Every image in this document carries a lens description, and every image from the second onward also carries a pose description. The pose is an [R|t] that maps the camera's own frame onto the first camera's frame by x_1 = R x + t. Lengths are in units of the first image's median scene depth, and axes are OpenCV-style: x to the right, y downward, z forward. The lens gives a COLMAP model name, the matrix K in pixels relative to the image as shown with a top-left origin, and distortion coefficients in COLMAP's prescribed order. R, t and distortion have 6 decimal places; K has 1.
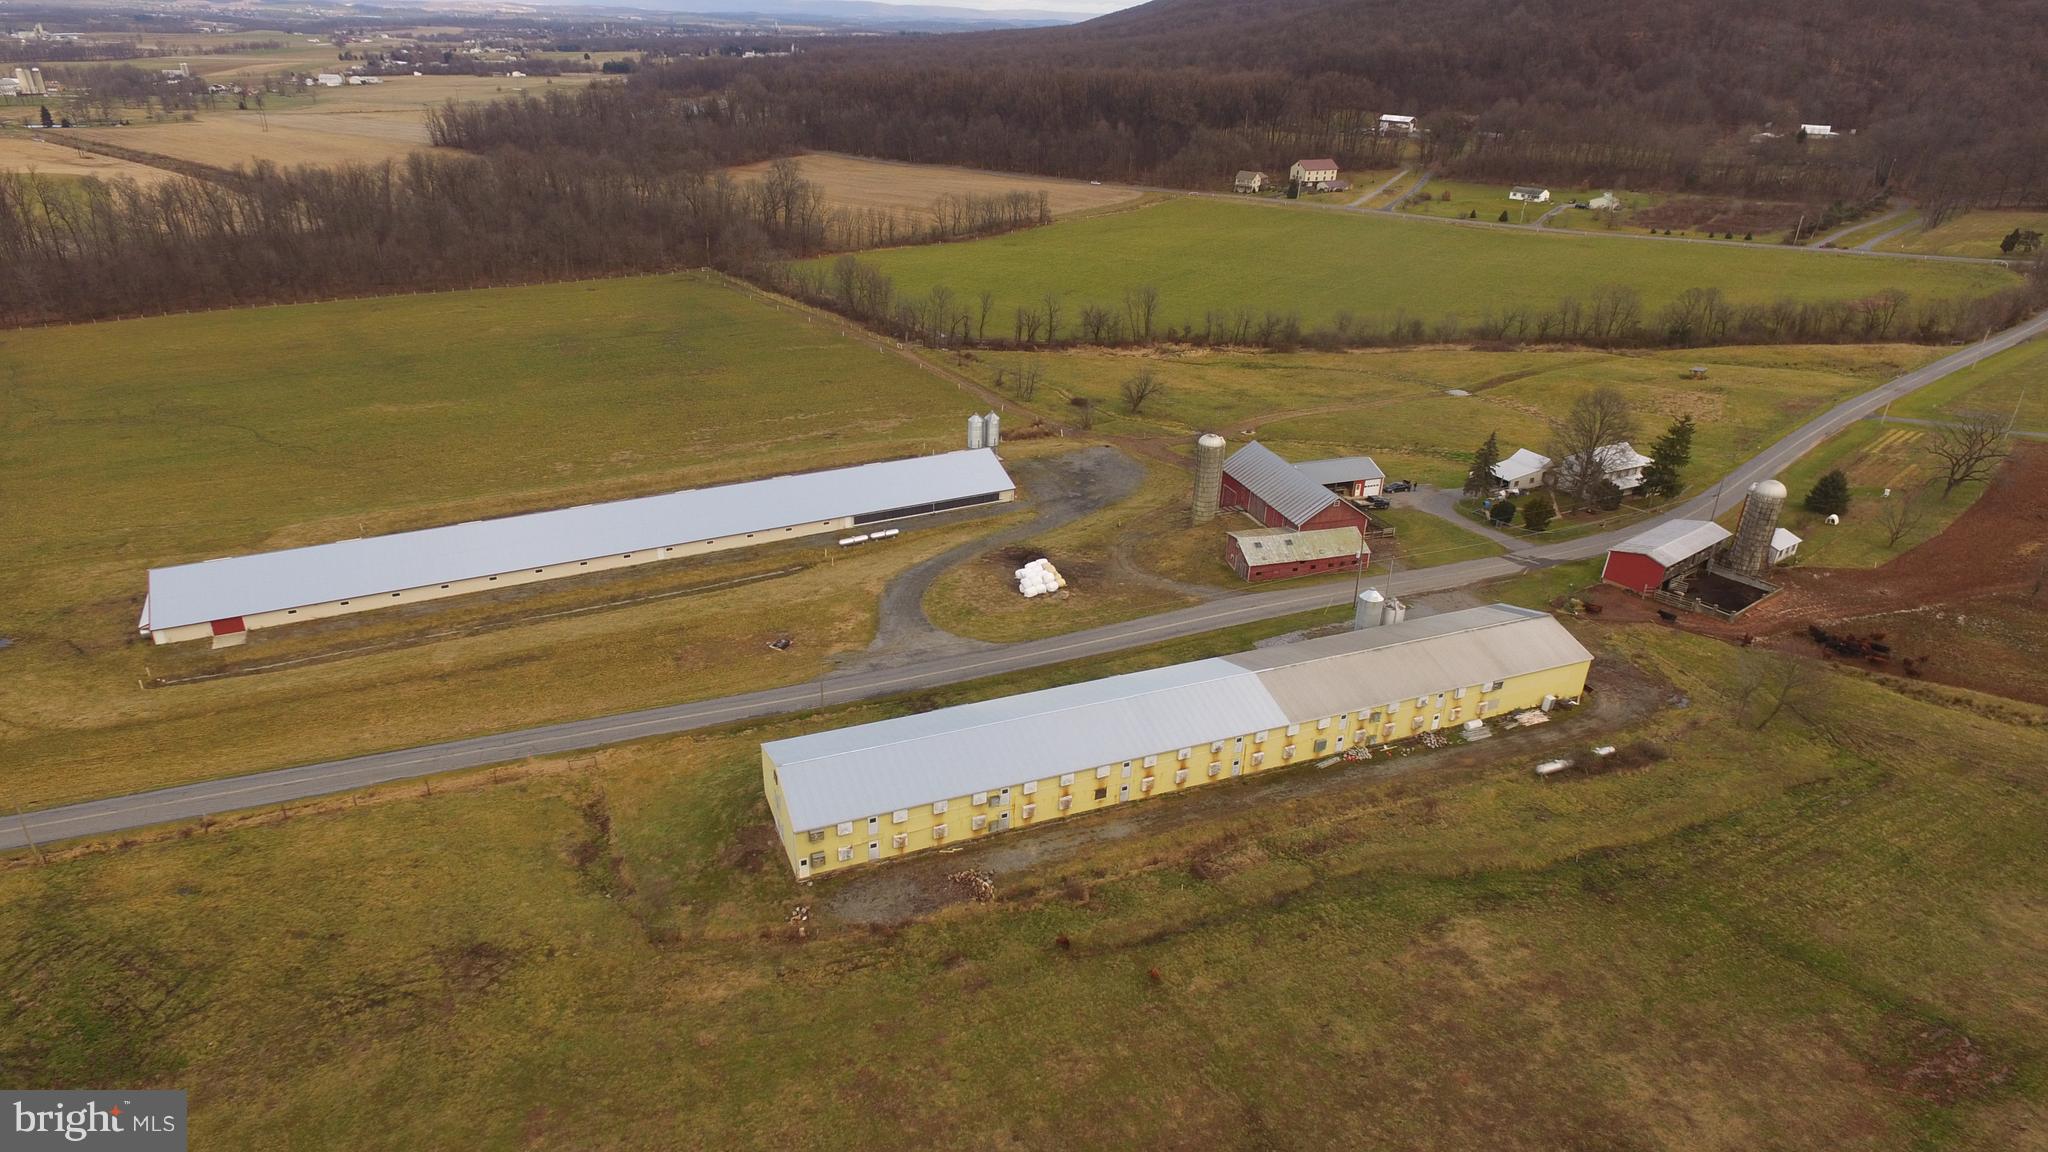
lens RADIAL K [[1191.1, 0, 1024.0], [0, 1191.1, 576.0], [0, 0, 1]] dist [-0.005854, 0.009974]
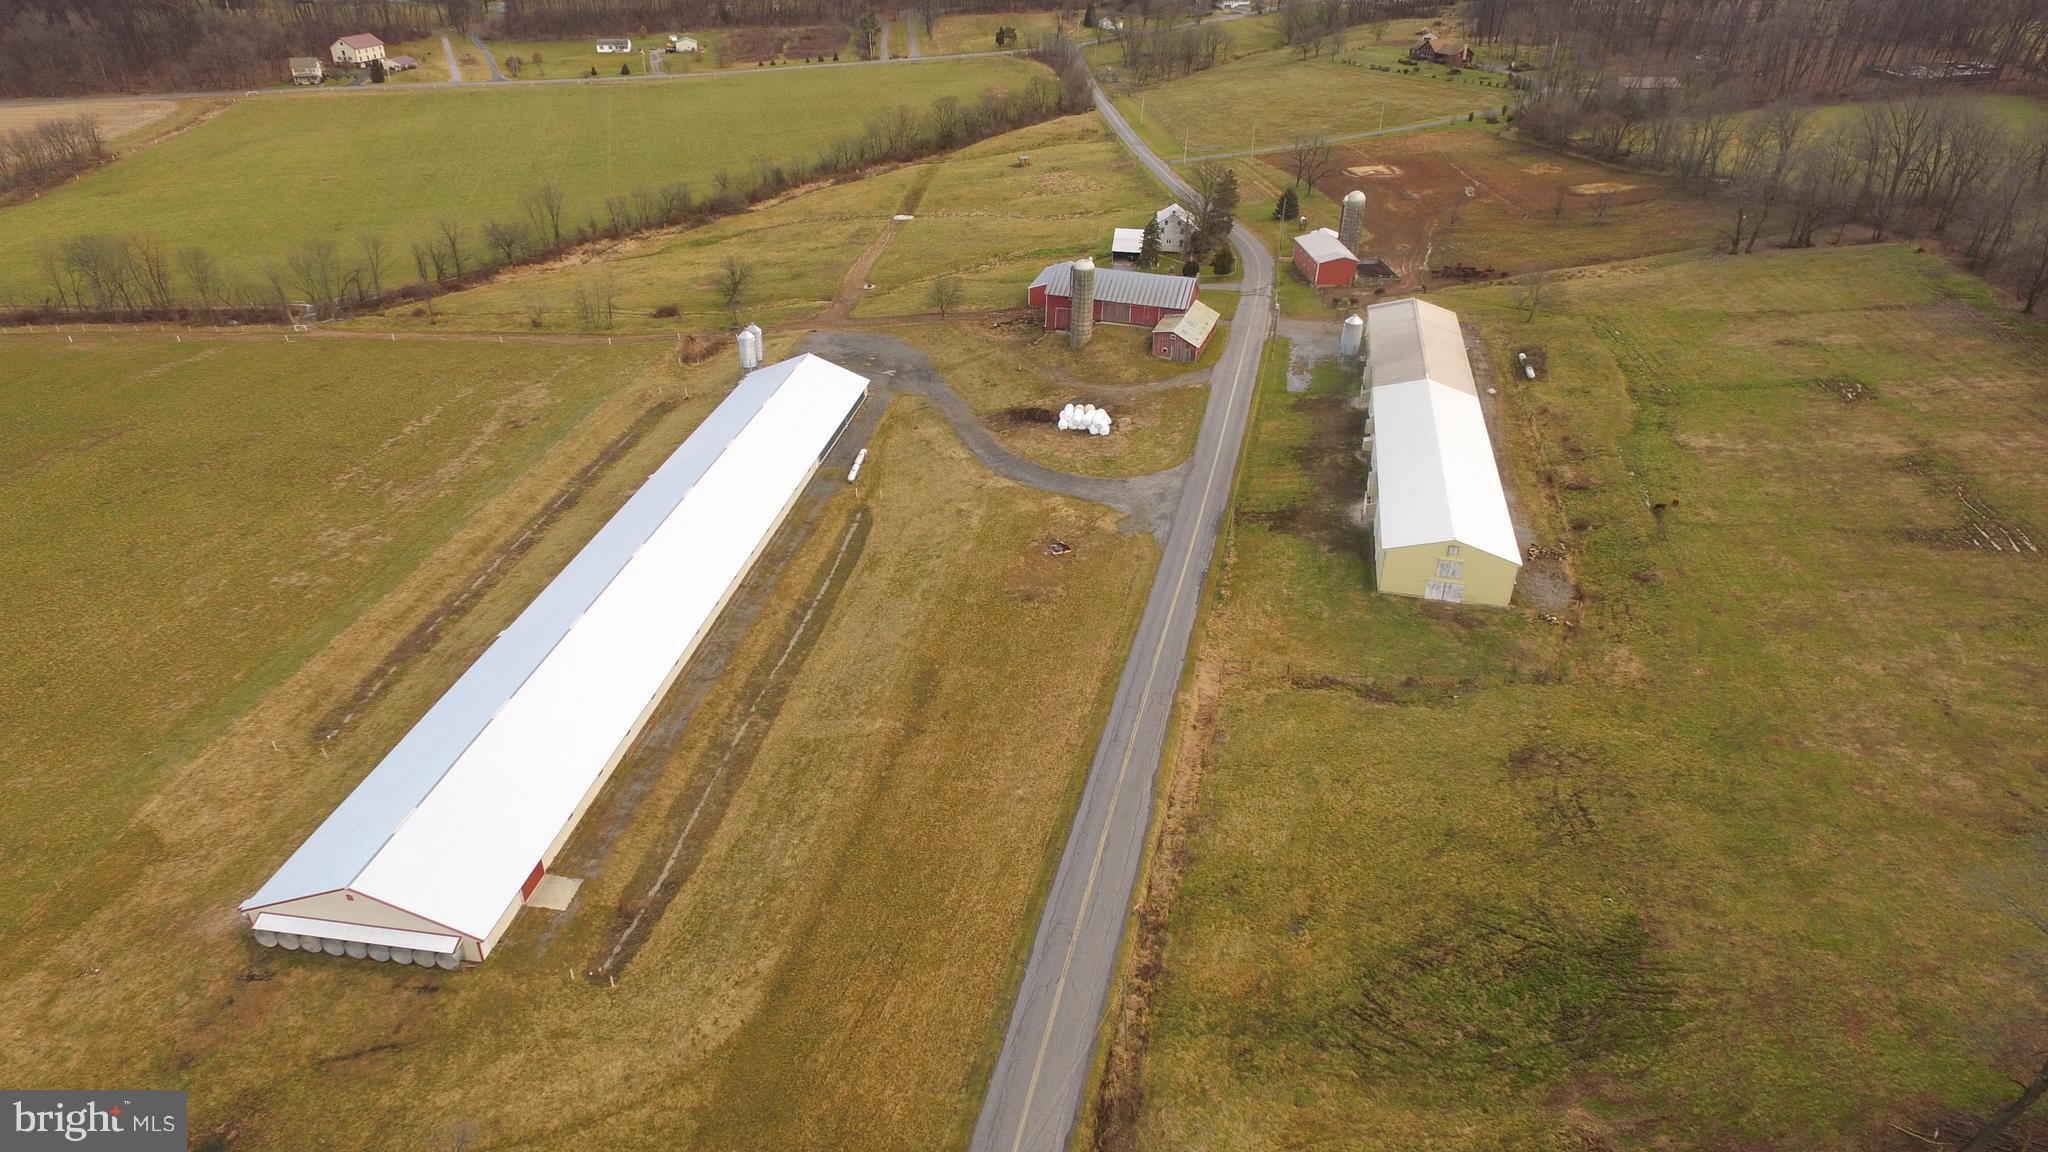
lens RADIAL K [[1191.1, 0, 1024.0], [0, 1191.1, 576.0], [0, 0, 1]] dist [-0.005854, 0.009974]
pose [[0.587418, -0.422640, 0.690156, -0.412900], [0.348409, 0.901792, 0.255698, -0.083072], [-0.730446, 0.090255, 0.676981, 0.165301]]
